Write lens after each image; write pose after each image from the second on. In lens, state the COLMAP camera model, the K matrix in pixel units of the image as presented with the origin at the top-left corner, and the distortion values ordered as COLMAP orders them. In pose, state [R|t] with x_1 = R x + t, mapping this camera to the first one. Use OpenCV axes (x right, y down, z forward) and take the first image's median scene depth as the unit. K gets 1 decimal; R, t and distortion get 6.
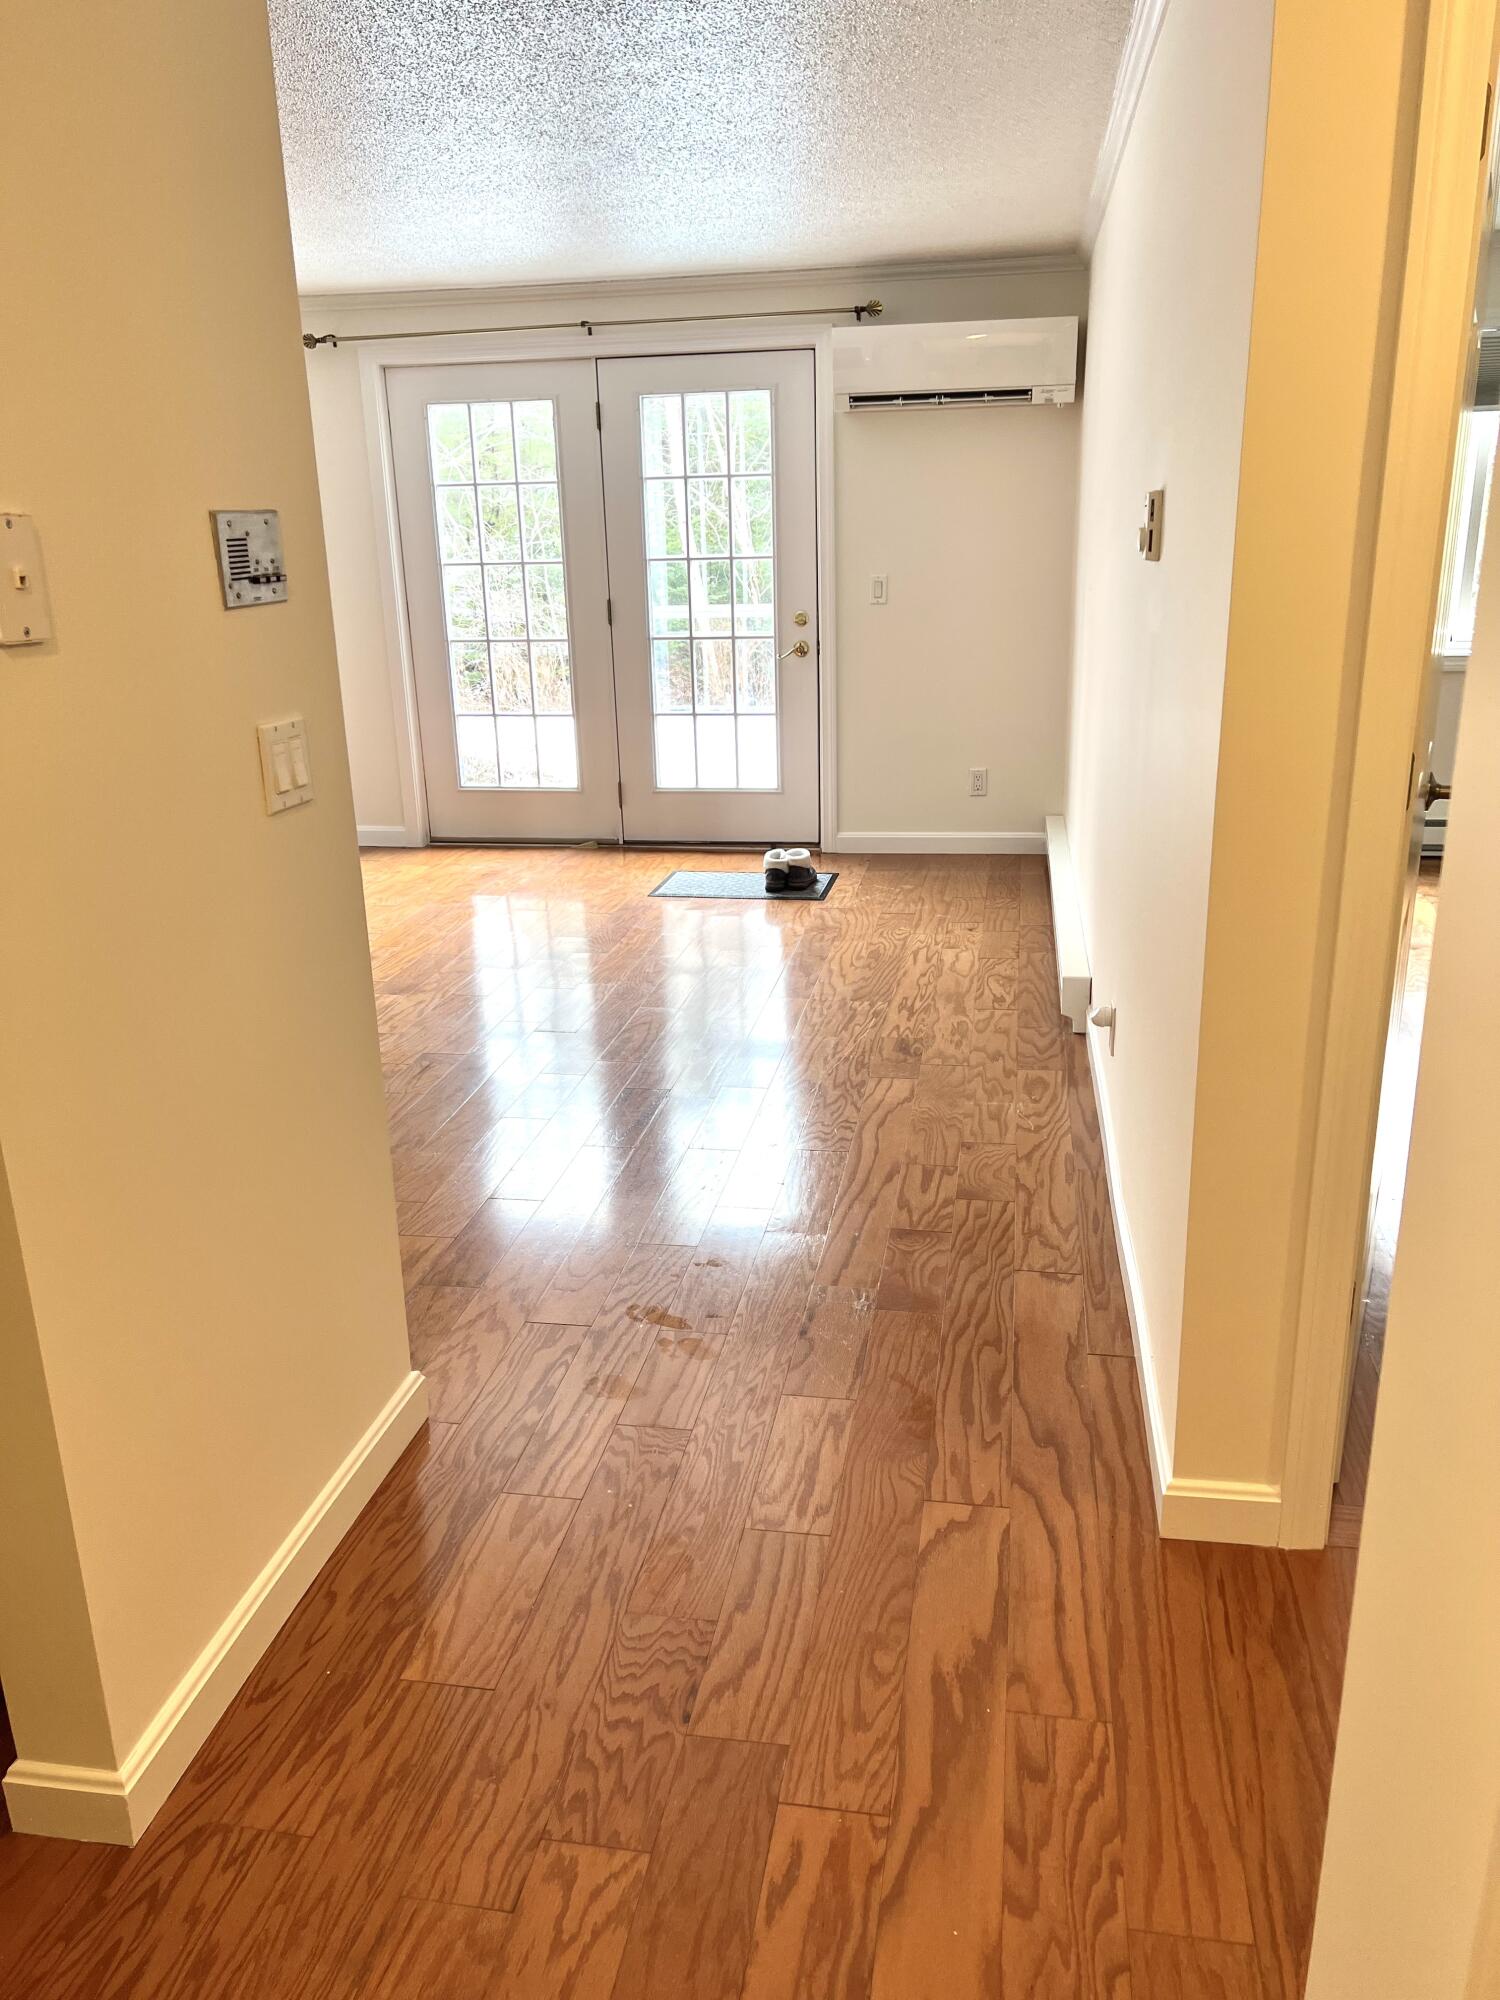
lens RADIAL K [[1504.0, 0, 750.0], [0, 1504.0, 1000.0], [0, 0, 1]] dist [0.067011, -0.215054]
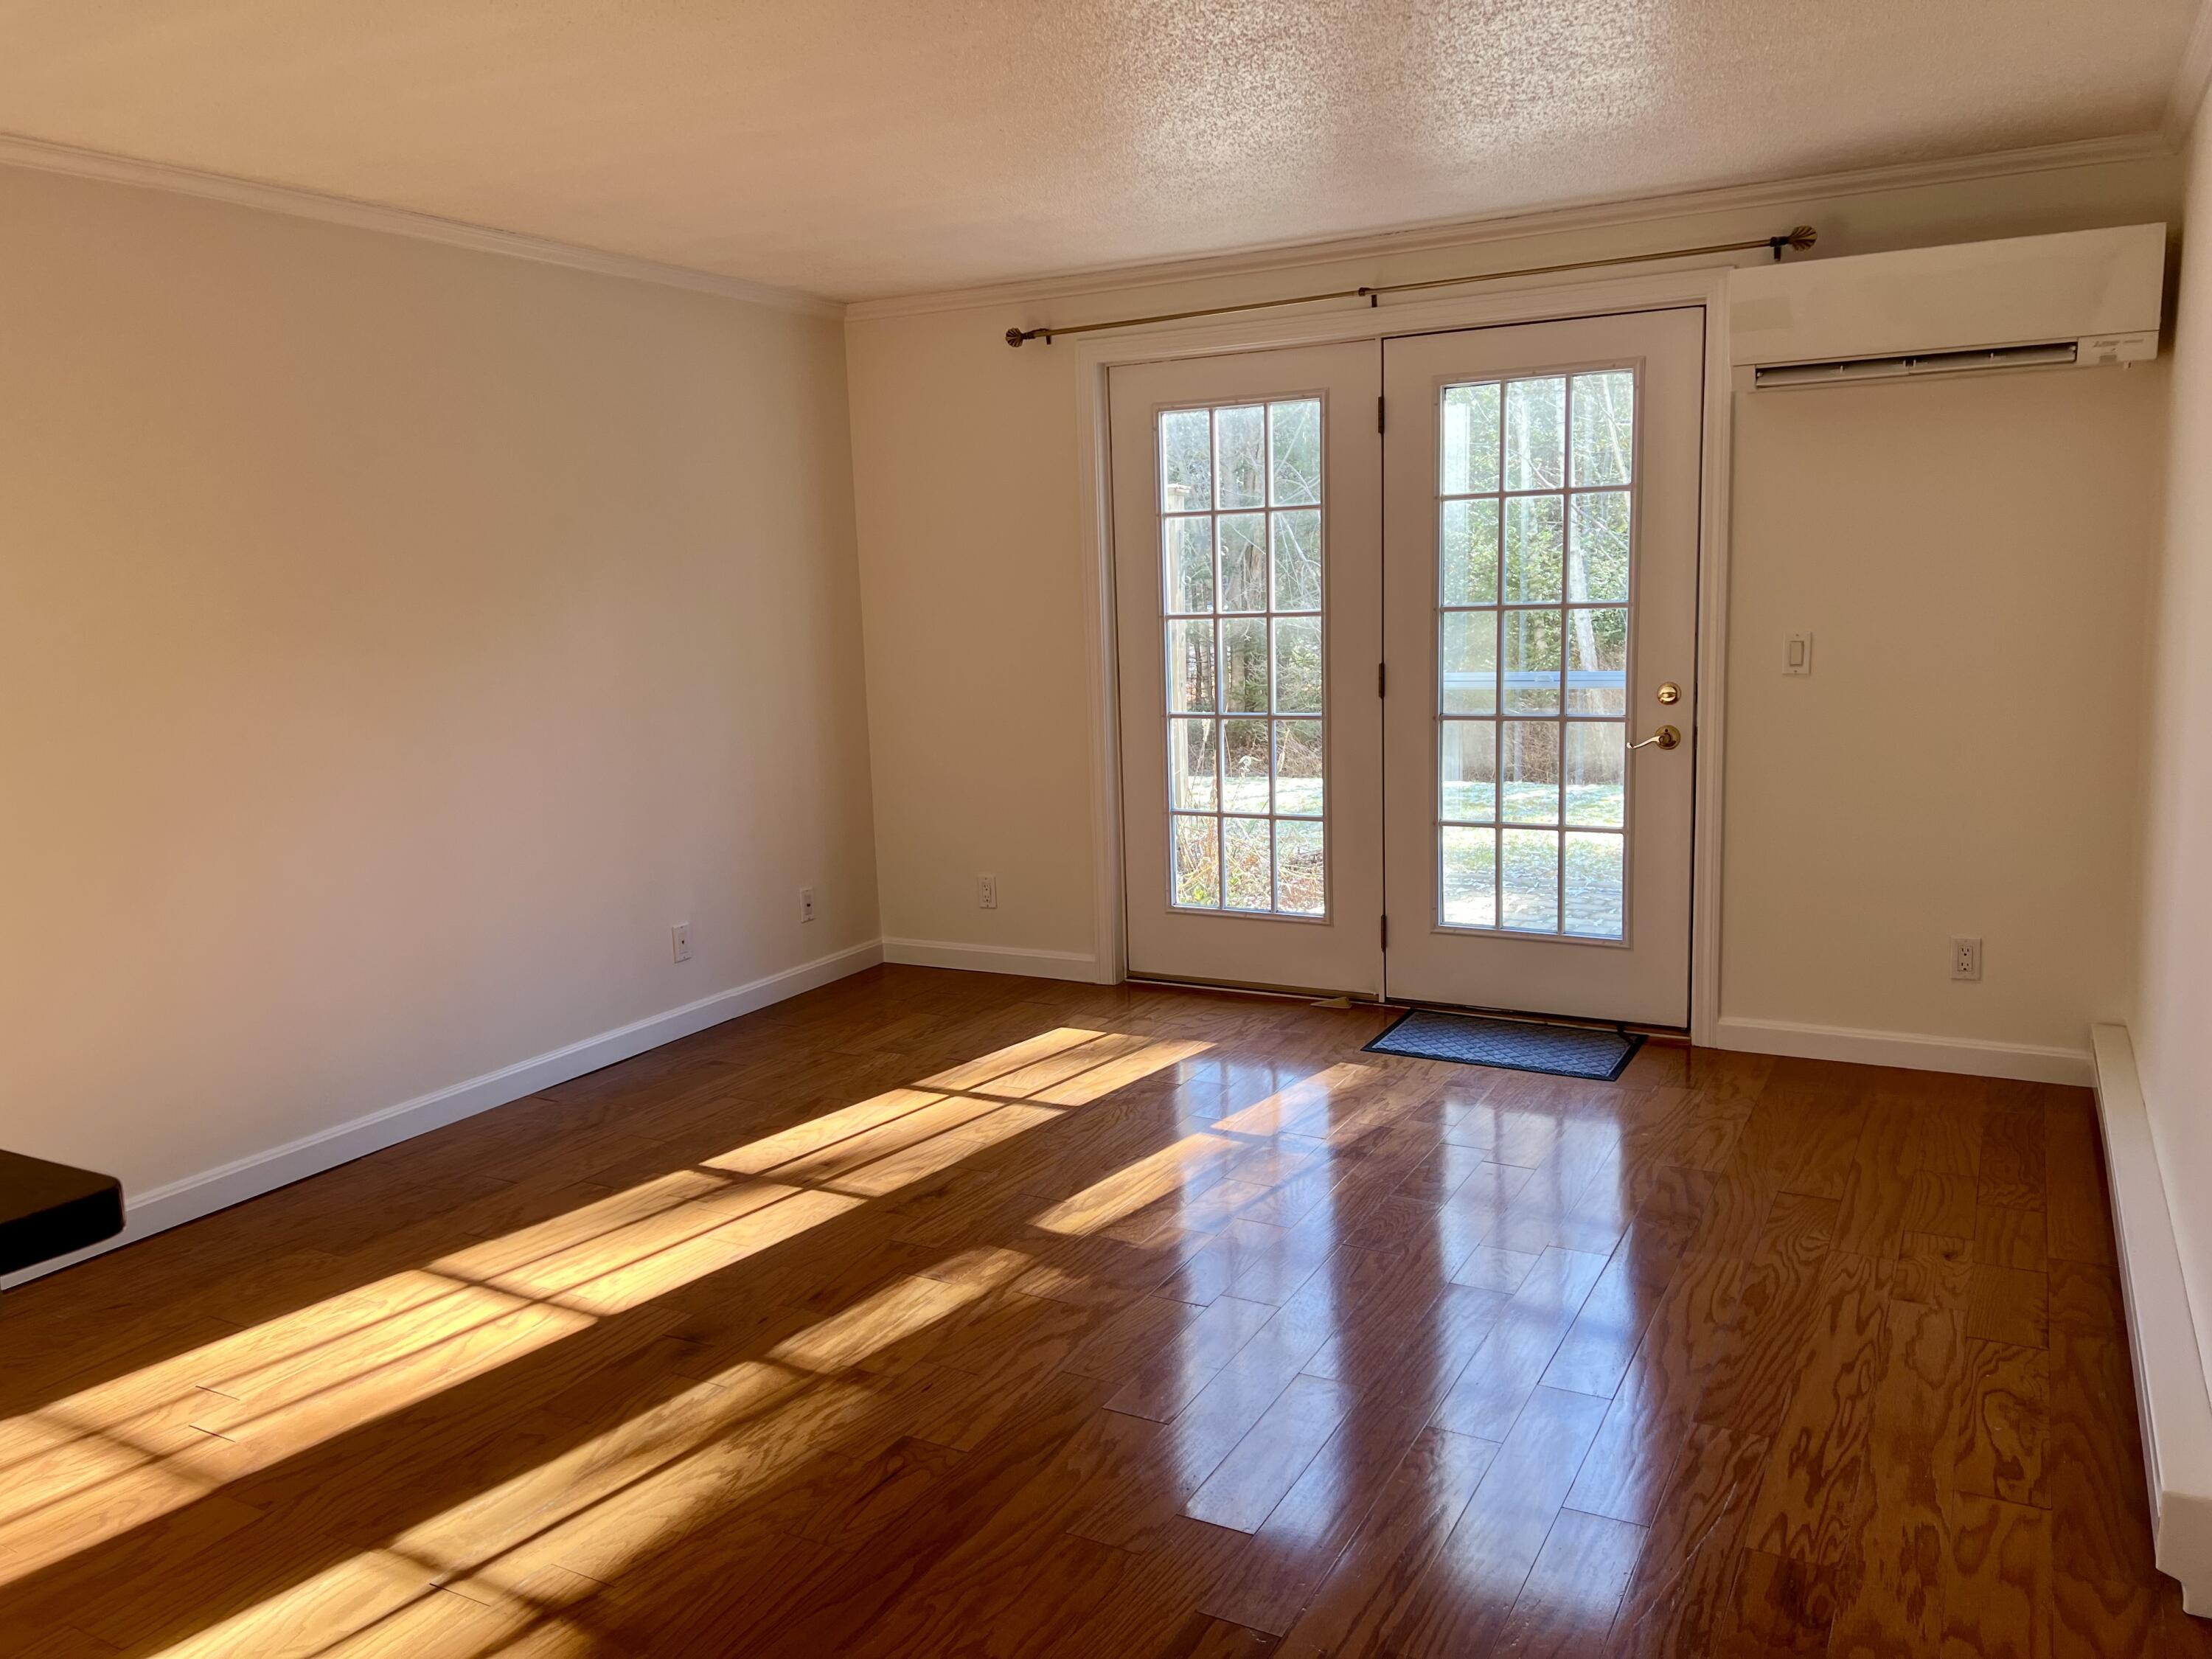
lens RADIAL K [[1660.4, 0, 1109.6], [0, 1660.4, 809.4], [0, 0, 1]] dist [0.088940, -0.098713]
pose [[0.948221, 0.041699, -0.314862, 0.038048], [-0.089977, 0.986000, -0.140389, -0.084329], [0.304599, 0.161450, 0.938698, 0.262627]]
